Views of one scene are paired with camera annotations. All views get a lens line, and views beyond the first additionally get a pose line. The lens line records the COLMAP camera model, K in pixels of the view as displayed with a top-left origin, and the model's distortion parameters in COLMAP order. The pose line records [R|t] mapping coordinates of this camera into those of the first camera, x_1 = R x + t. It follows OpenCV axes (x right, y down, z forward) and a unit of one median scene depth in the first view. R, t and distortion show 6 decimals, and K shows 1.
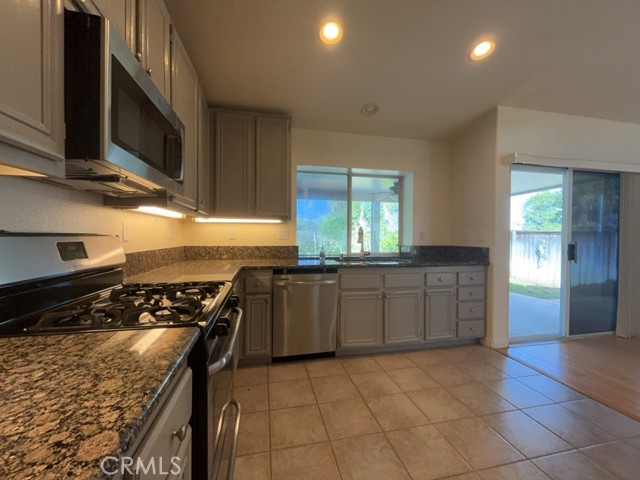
lens RADIAL K [[259.3, 0, 318.3], [0, 259.3, 238.3], [0, 0, 1]] dist [-0.003422, -0.001224]
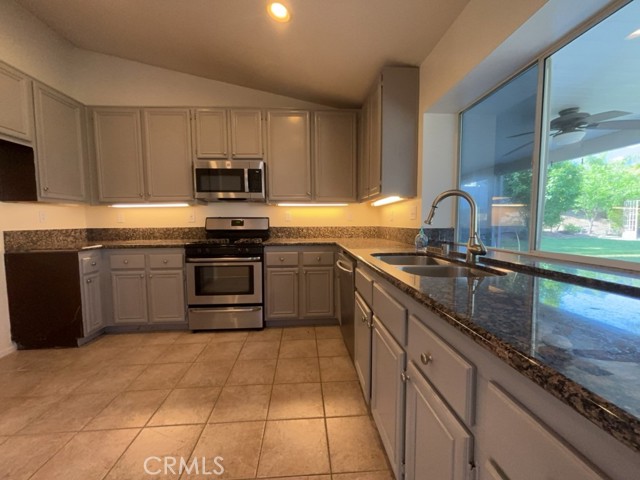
lens RADIAL K [[259.3, 0, 318.3], [0, 259.3, 240.1], [0, 0, 1]] dist [-0.003422, -0.001224]
pose [[-0.156748, 0.063532, -0.985593, 1.070123], [-0.002356, 0.997902, 0.064700, 0.024767], [0.987636, 0.012464, -0.156269, 1.330883]]
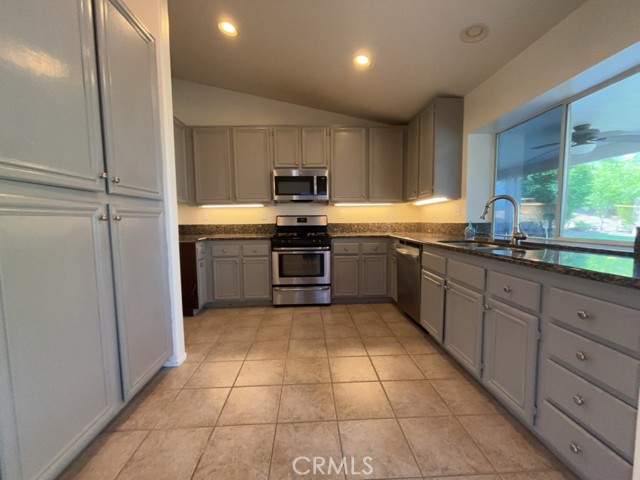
lens RADIAL K [[259.3, 0, 317.6], [0, 259.3, 240.0], [0, 0, 1]] dist [-0.003422, -0.001224]
pose [[-0.177167, 0.069512, -0.981723, 1.477255], [0.001229, 0.997517, 0.070409, 0.037703], [0.984180, 0.011267, -0.176813, 1.029482]]
